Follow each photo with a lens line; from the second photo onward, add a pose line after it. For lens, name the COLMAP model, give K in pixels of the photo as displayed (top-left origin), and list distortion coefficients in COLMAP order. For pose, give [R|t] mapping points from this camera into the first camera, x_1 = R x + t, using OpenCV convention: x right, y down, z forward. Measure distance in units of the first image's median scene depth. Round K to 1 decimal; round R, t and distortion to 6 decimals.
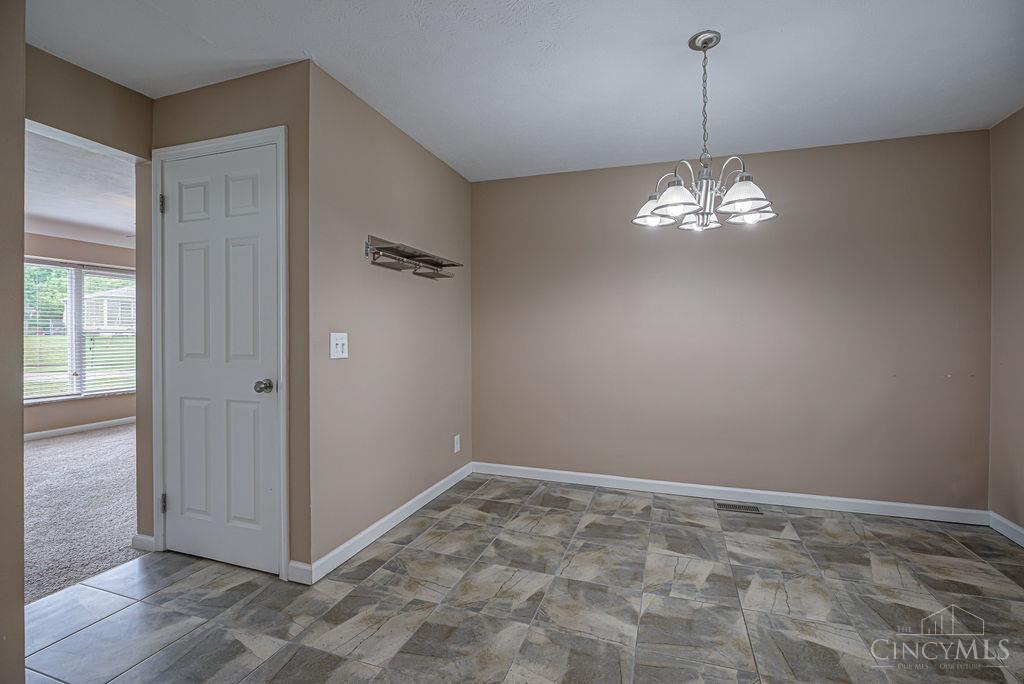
lens RADIAL K [[473.3, 0, 514.3], [0, 473.3, 336.3], [0, 0, 1]] dist [-0.006807, -0.000475]
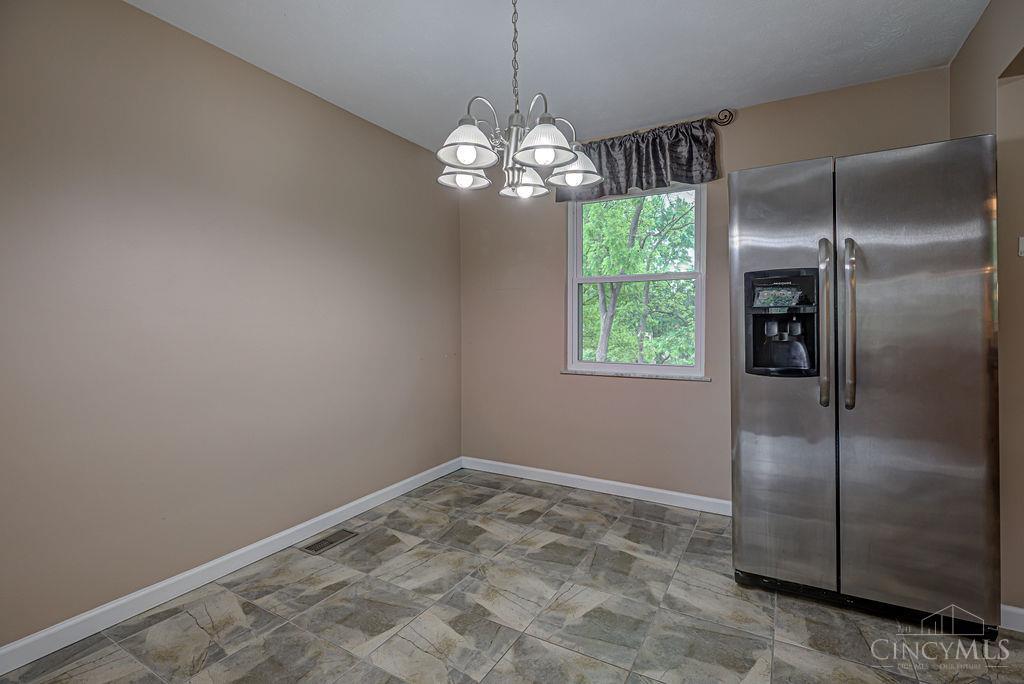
lens RADIAL K [[473.3, 0, 517.2], [0, 473.3, 335.9], [0, 0, 1]] dist [-0.006807, -0.000475]
pose [[0.203932, -0.029317, 0.978546, -0.285448], [0.010552, 0.999559, 0.027747, -0.004296], [-0.978928, 0.004667, 0.204151, 0.632699]]
